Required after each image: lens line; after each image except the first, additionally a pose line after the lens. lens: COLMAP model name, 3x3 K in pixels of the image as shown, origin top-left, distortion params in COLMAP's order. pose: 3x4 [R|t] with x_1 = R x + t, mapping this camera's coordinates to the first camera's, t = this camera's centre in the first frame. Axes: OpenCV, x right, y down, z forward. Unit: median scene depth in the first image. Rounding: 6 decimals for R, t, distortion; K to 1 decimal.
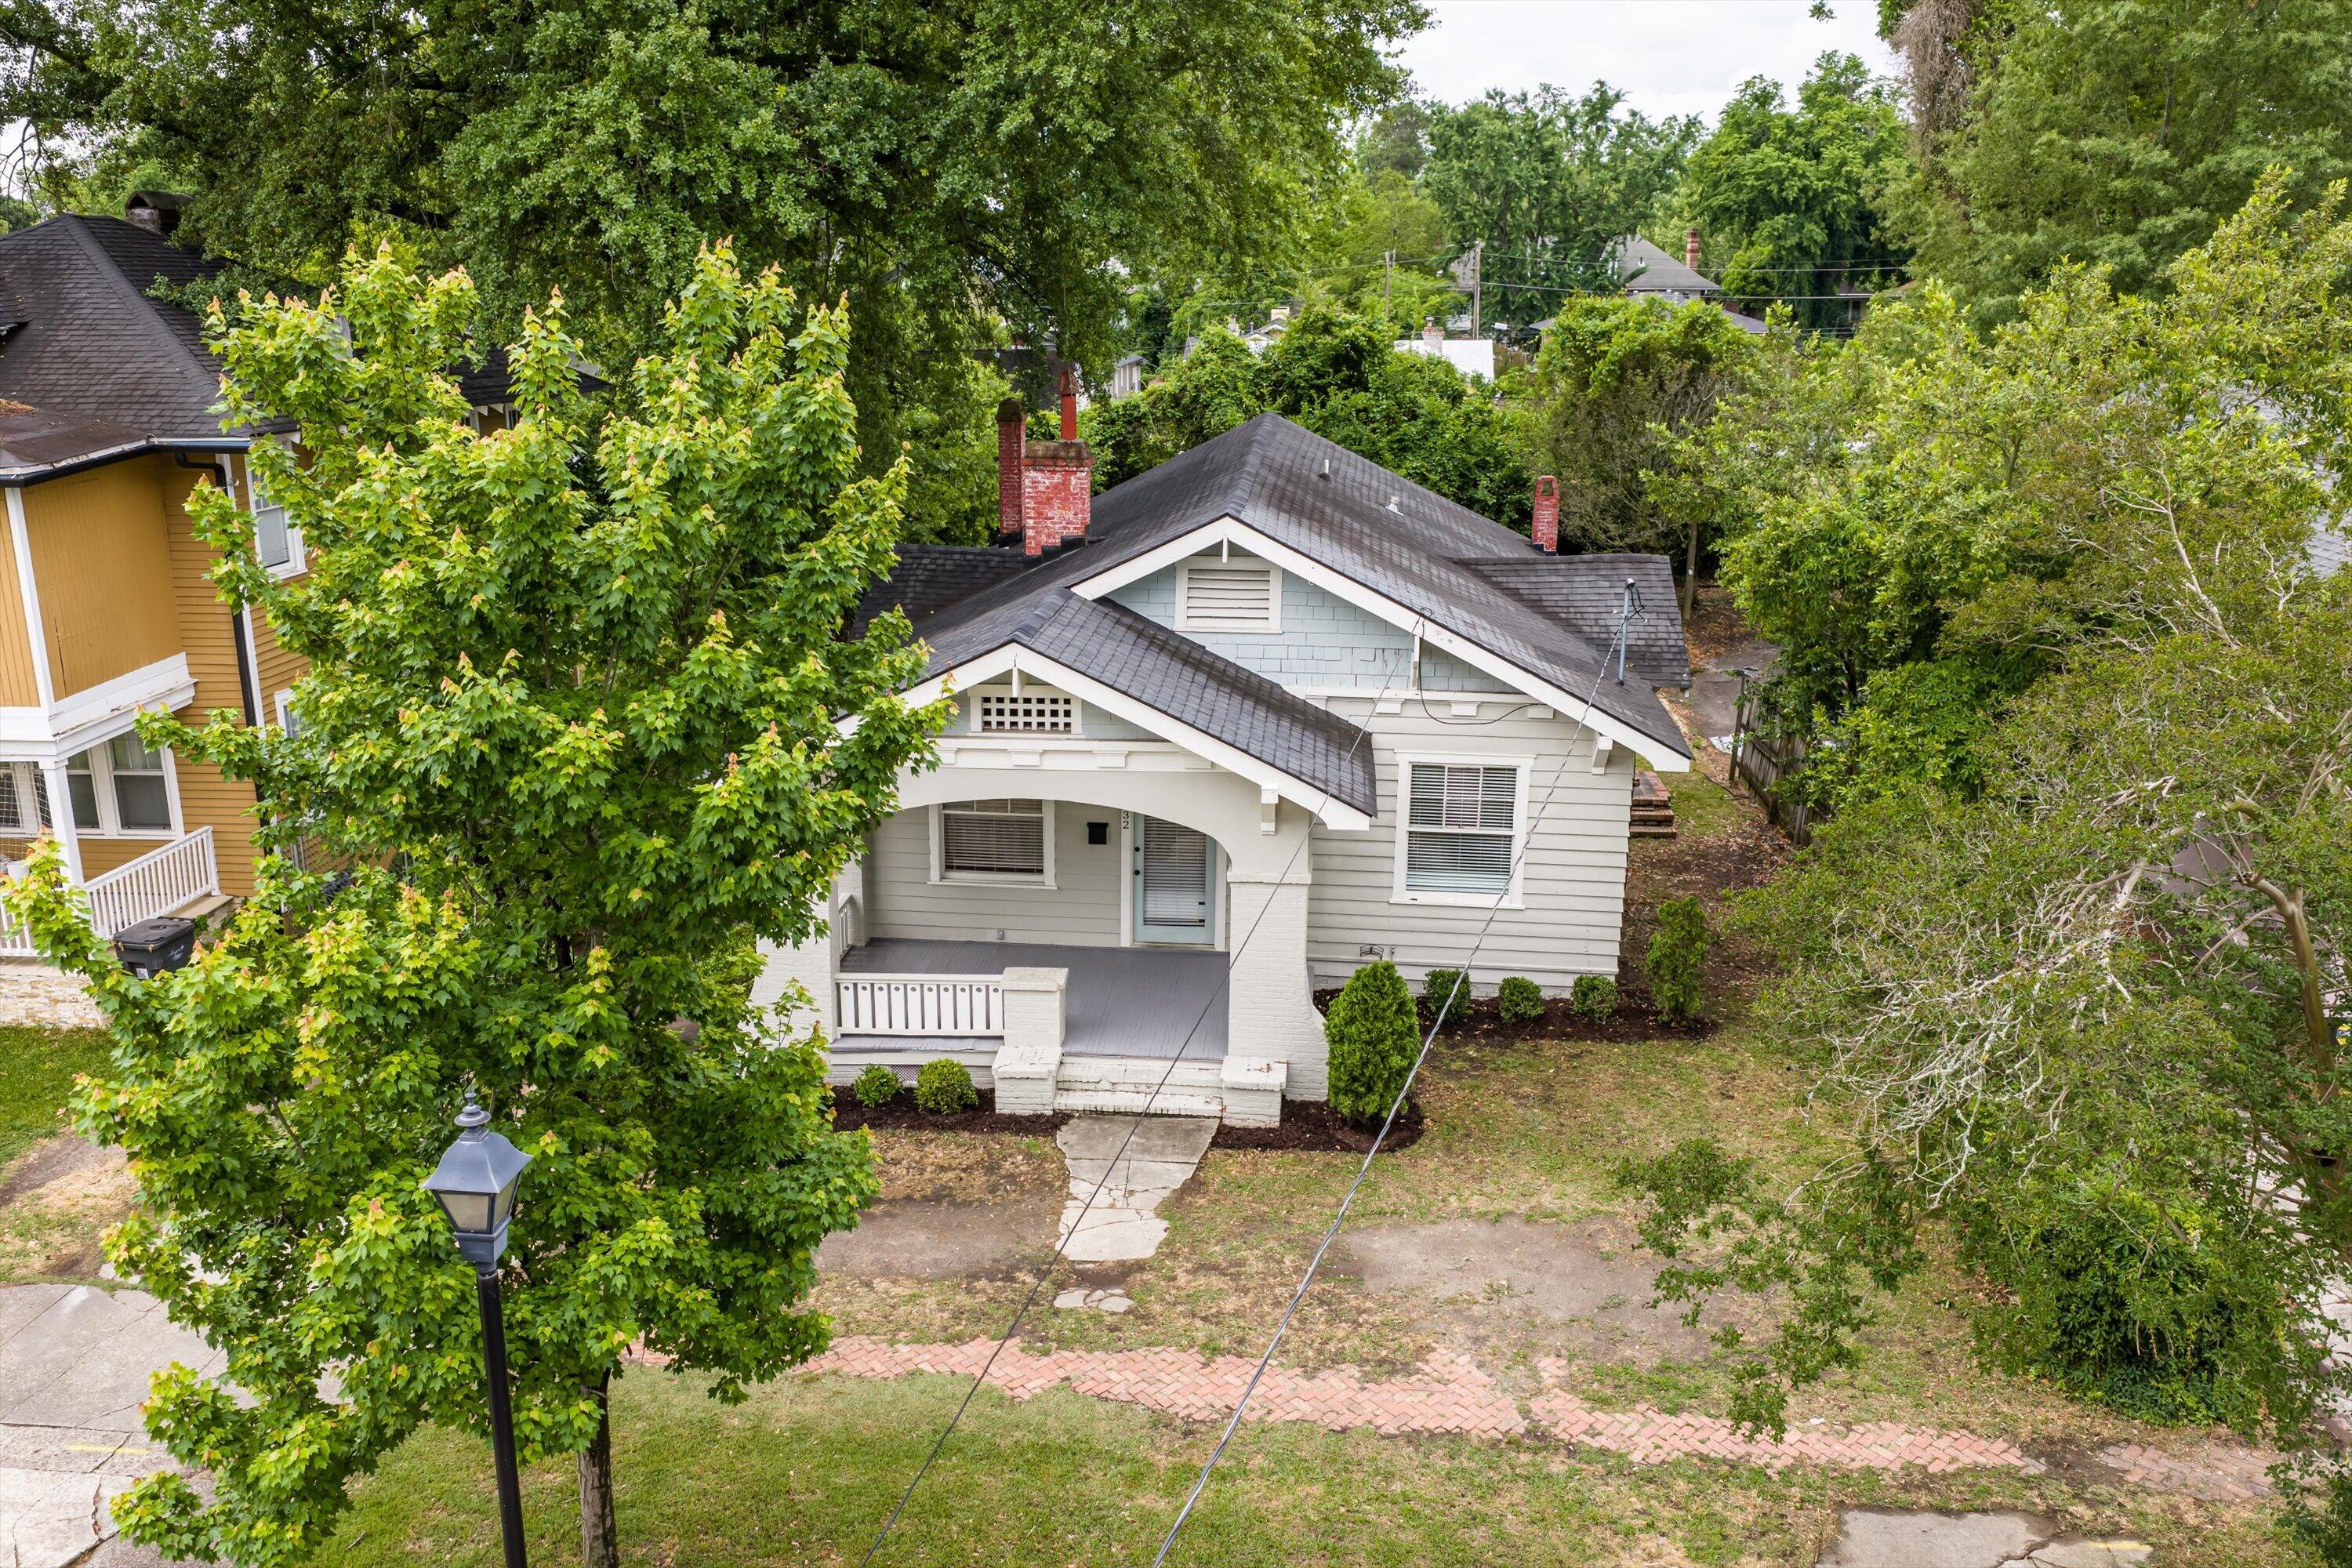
lens RADIAL K [[1944.1, 0, 1179.1], [0, 1944.1, 797.5], [0, 0, 1]] dist [0.014629, -0.033445]
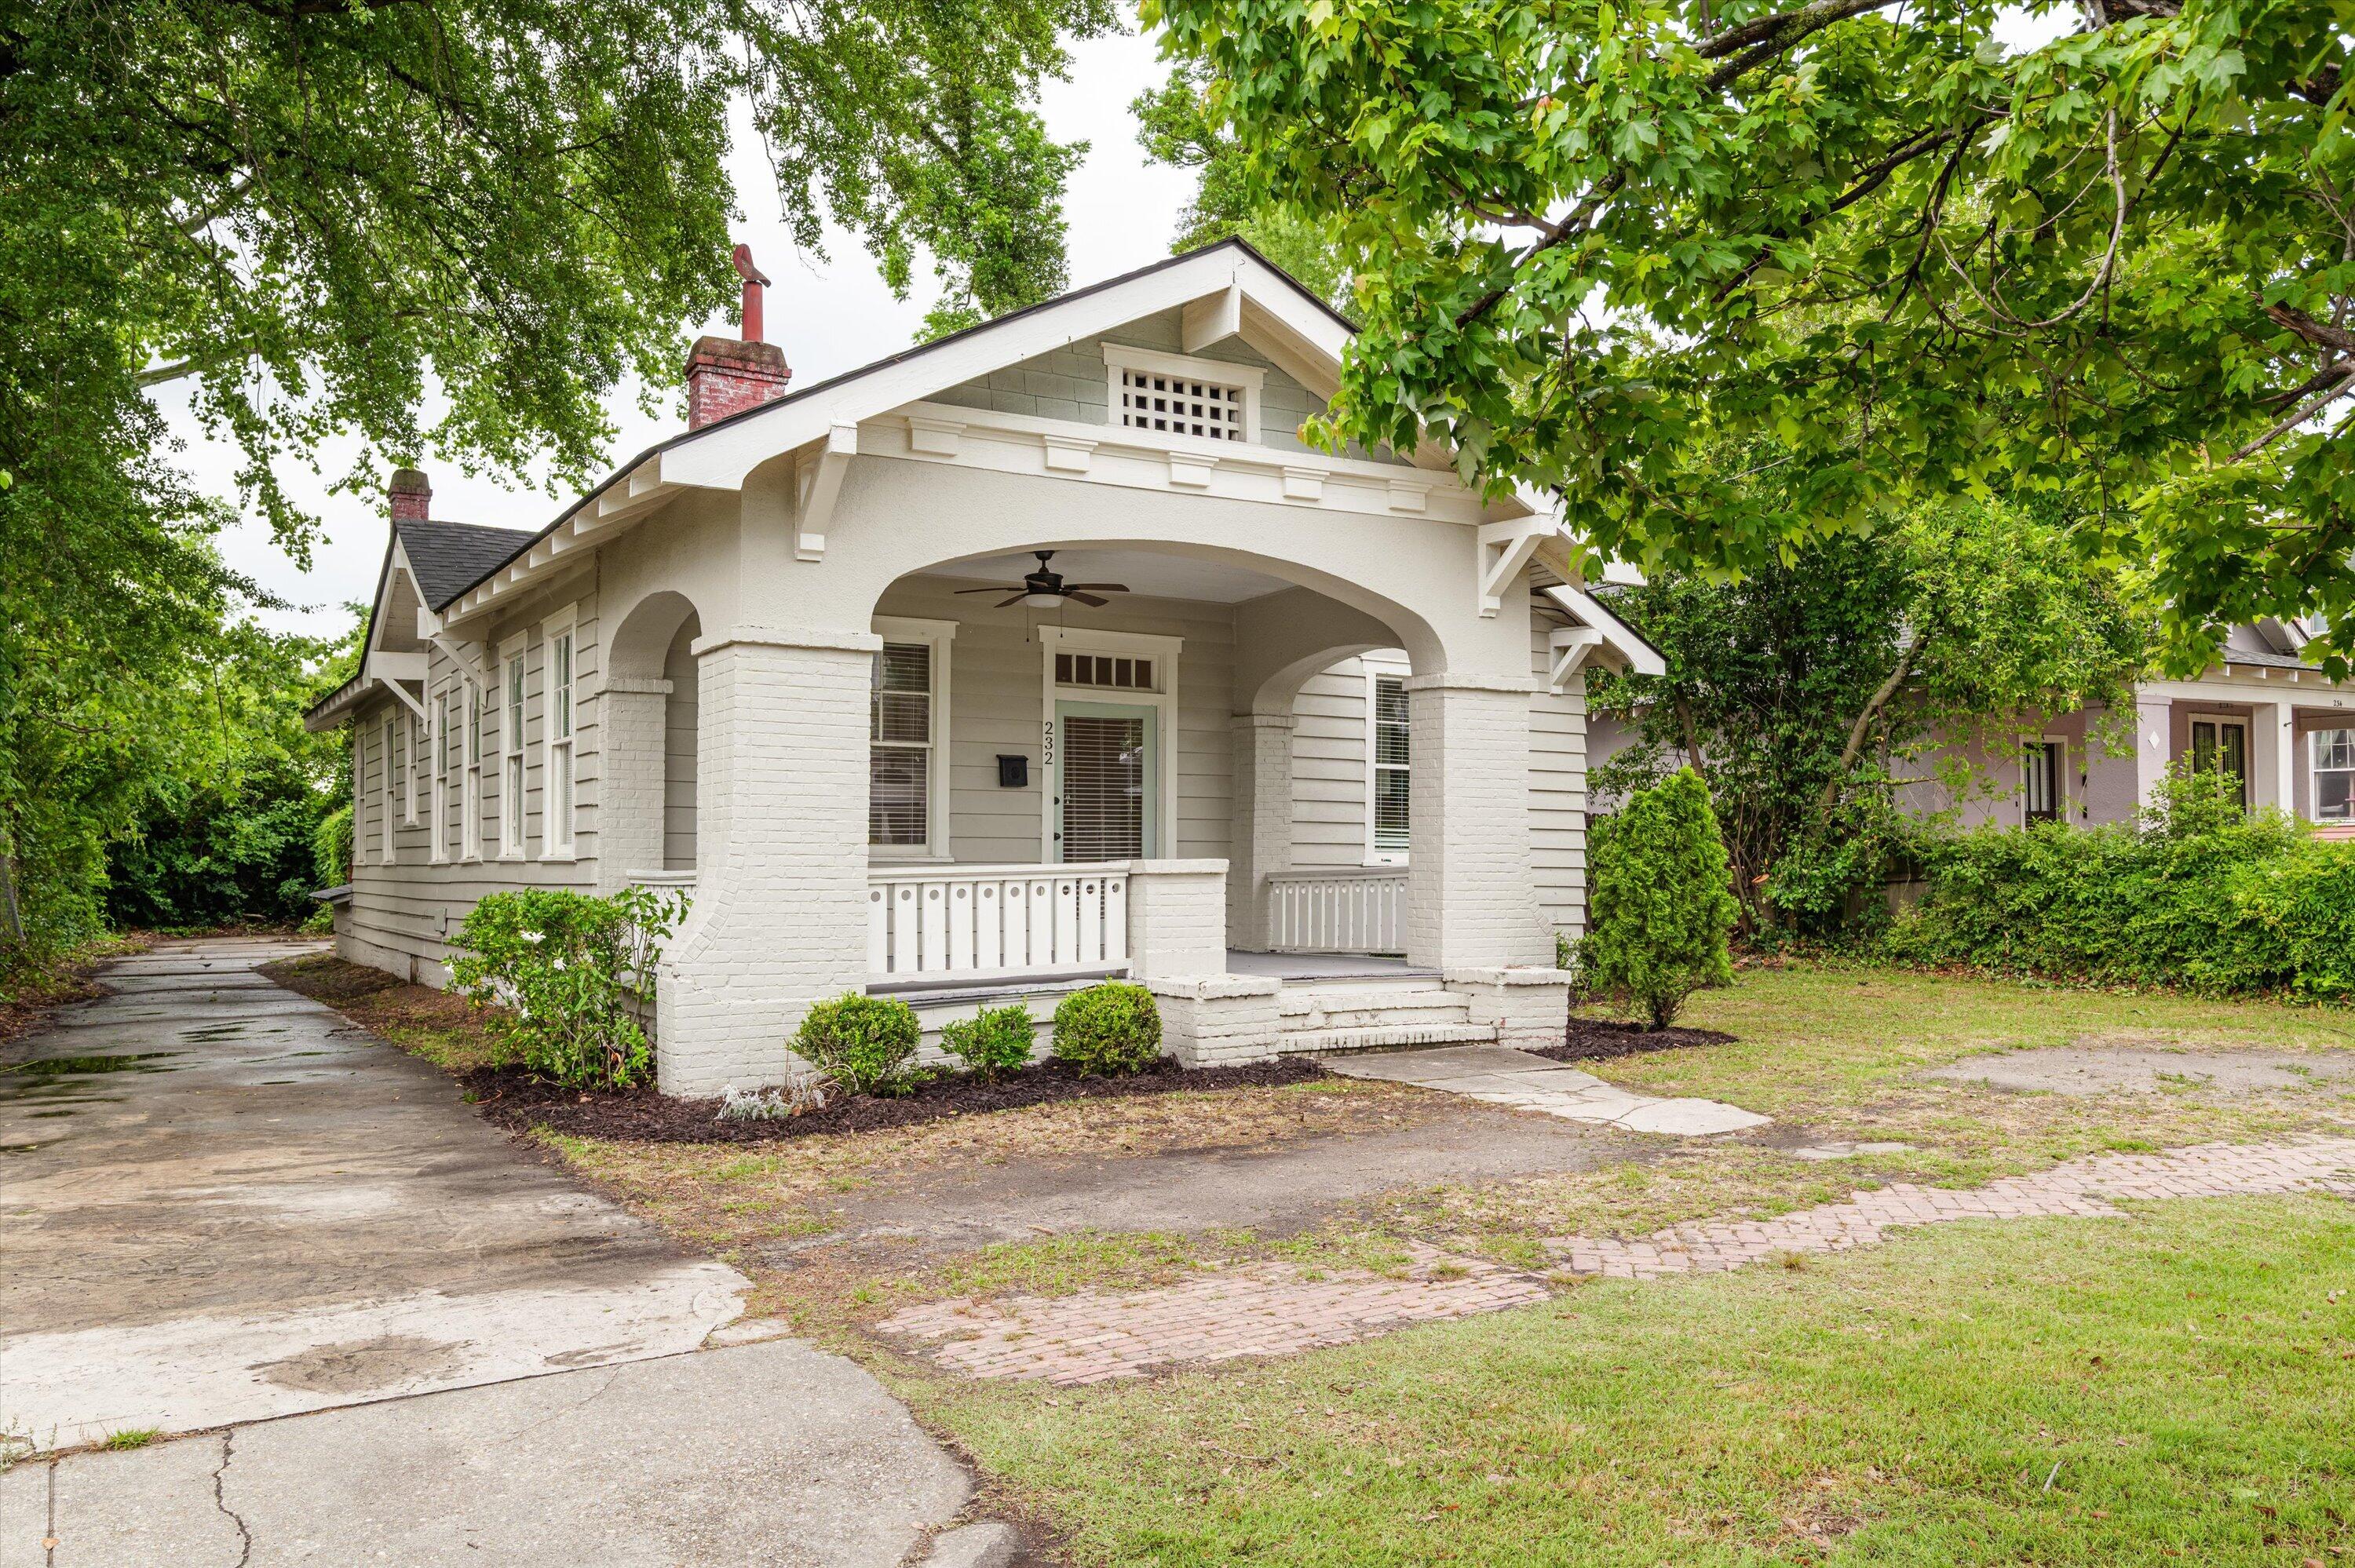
lens RADIAL K [[1754.3, 0, 1170.2], [0, 1754.3, 833.1], [0, 0, 1]] dist [-0.000409, -0.001813]
pose [[0.810811, 0.003138, 0.585299, -0.411805], [0.160722, 0.960353, -0.227795, 0.216976], [-0.562808, 0.278769, 0.778161, 0.599506]]
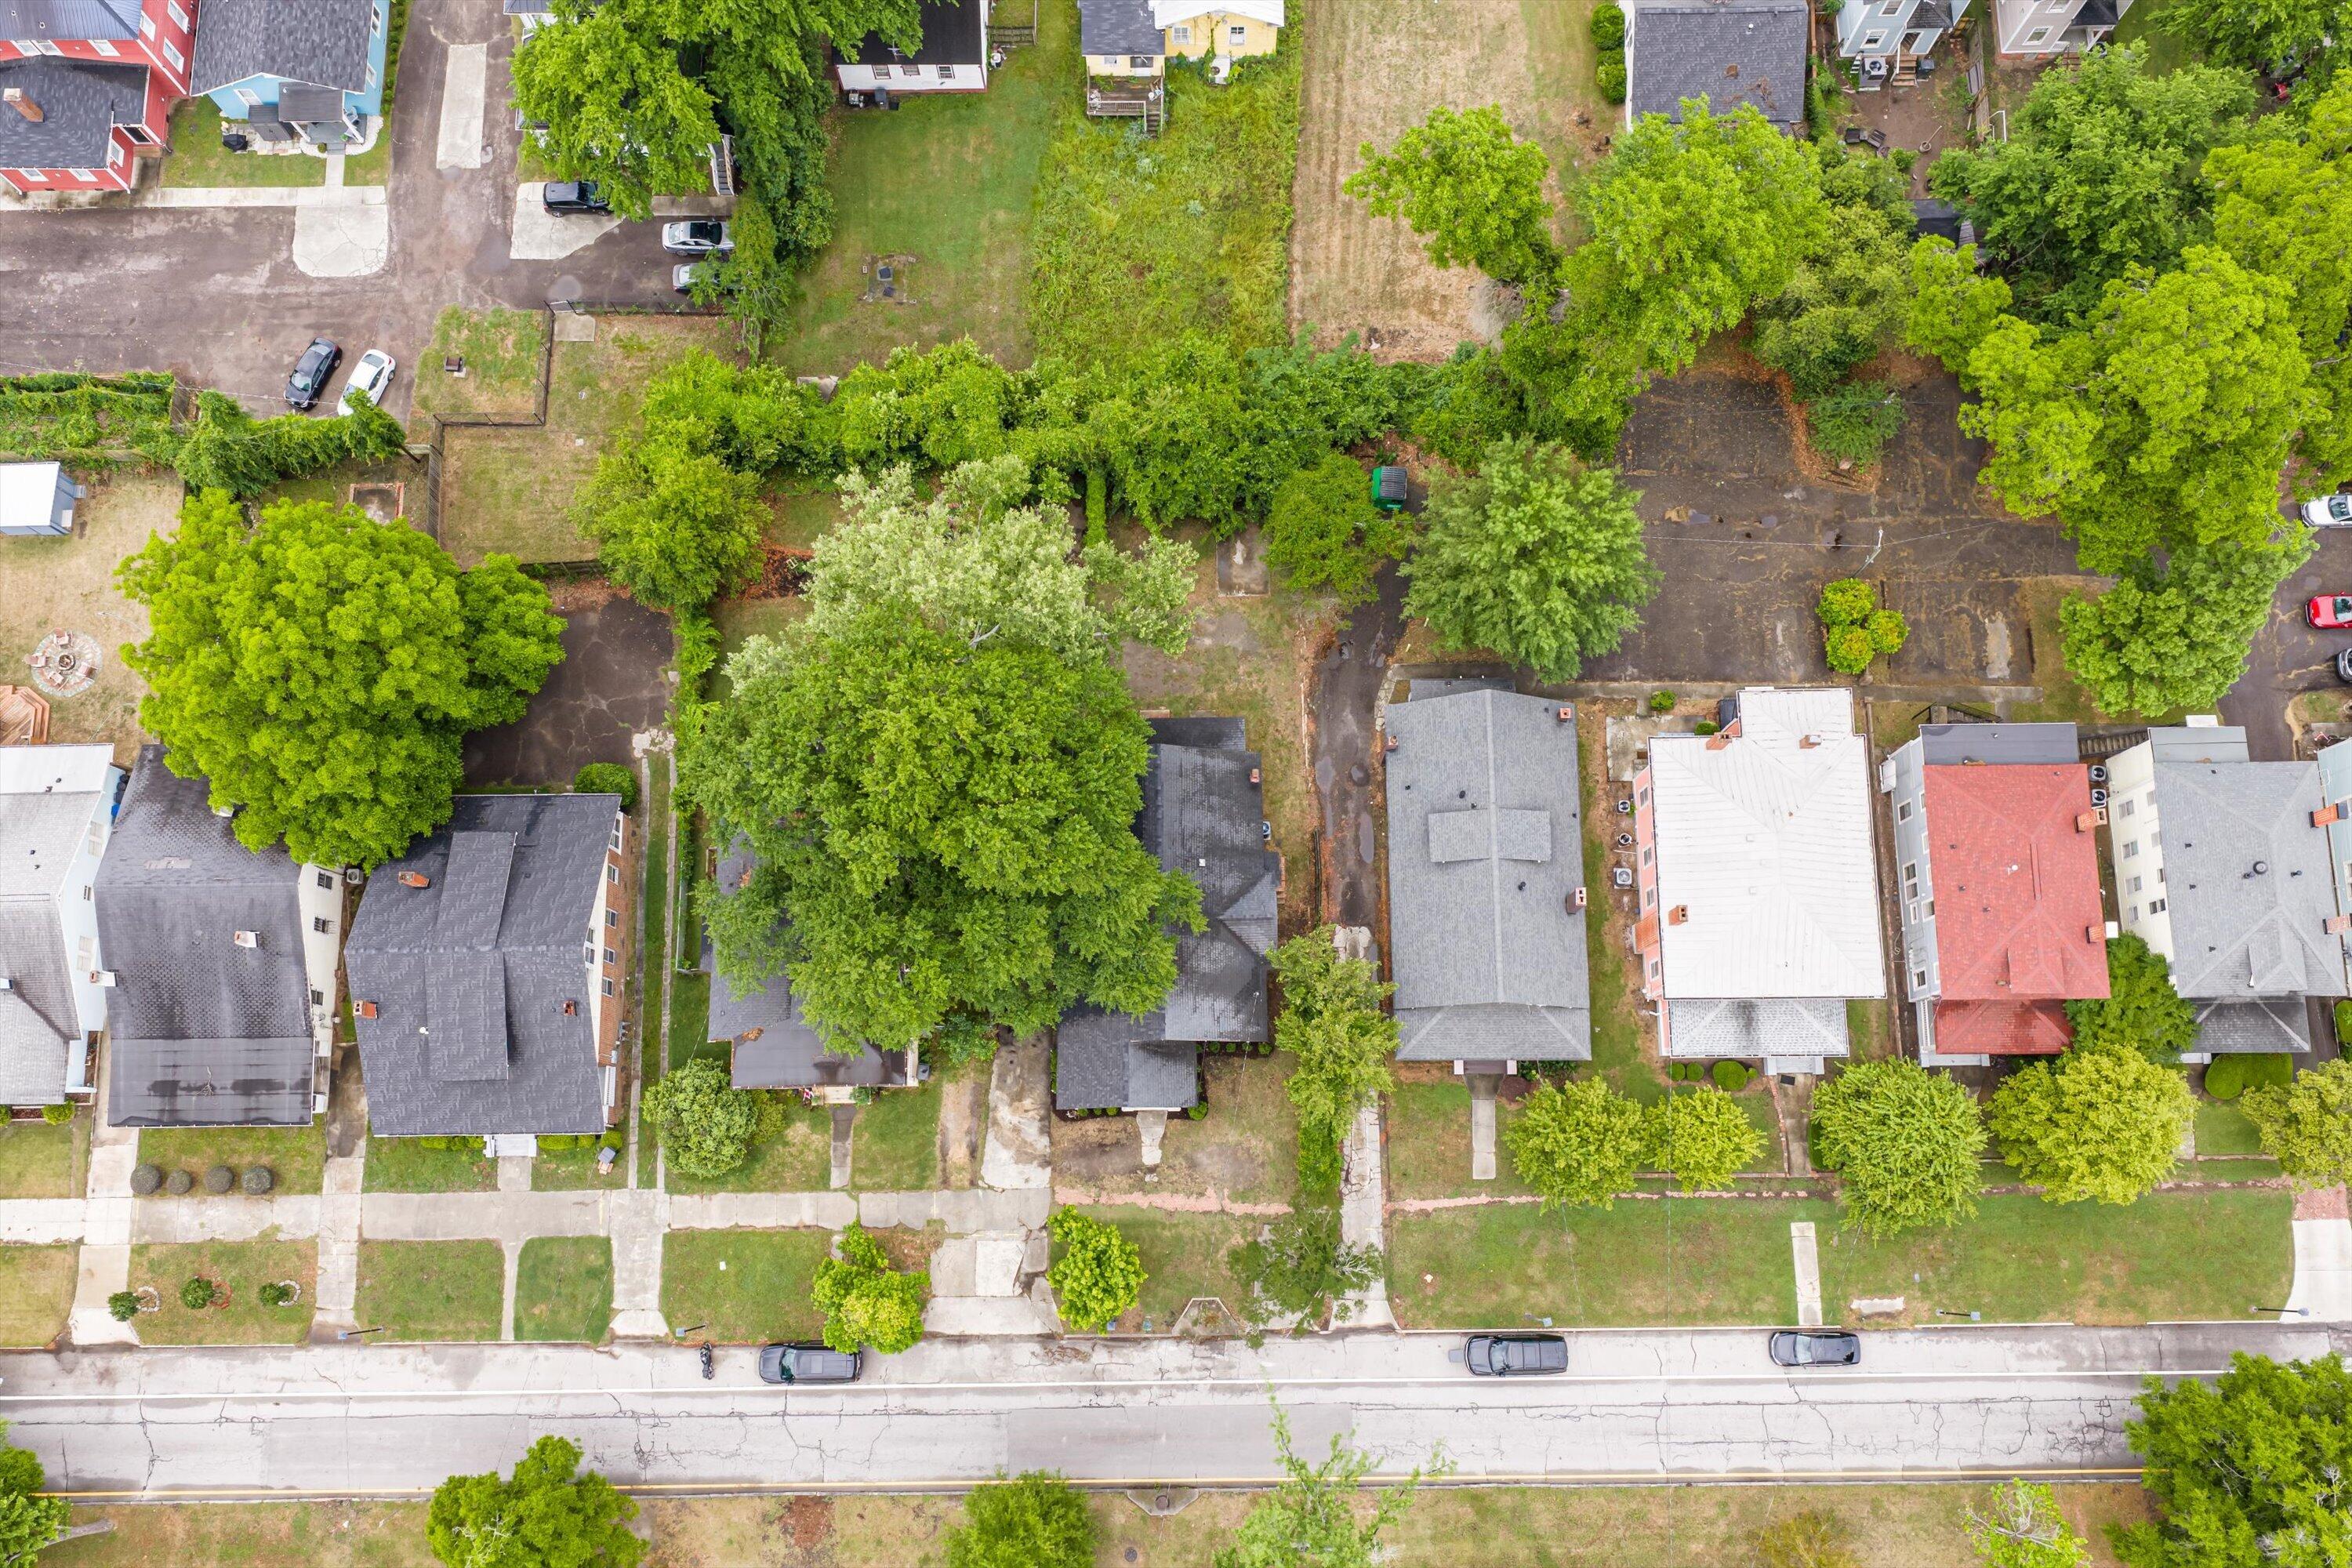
lens RADIAL K [[1944.1, 0, 1179.1], [0, 1944.1, 797.5], [0, 0, 1]] dist [0.014629, -0.033445]
pose [[0.995476, -0.093634, 0.016146, 0.045539], [0.029103, 0.462242, 0.886276, -4.746894], [-0.090449, -0.881796, 0.462876, -0.630499]]
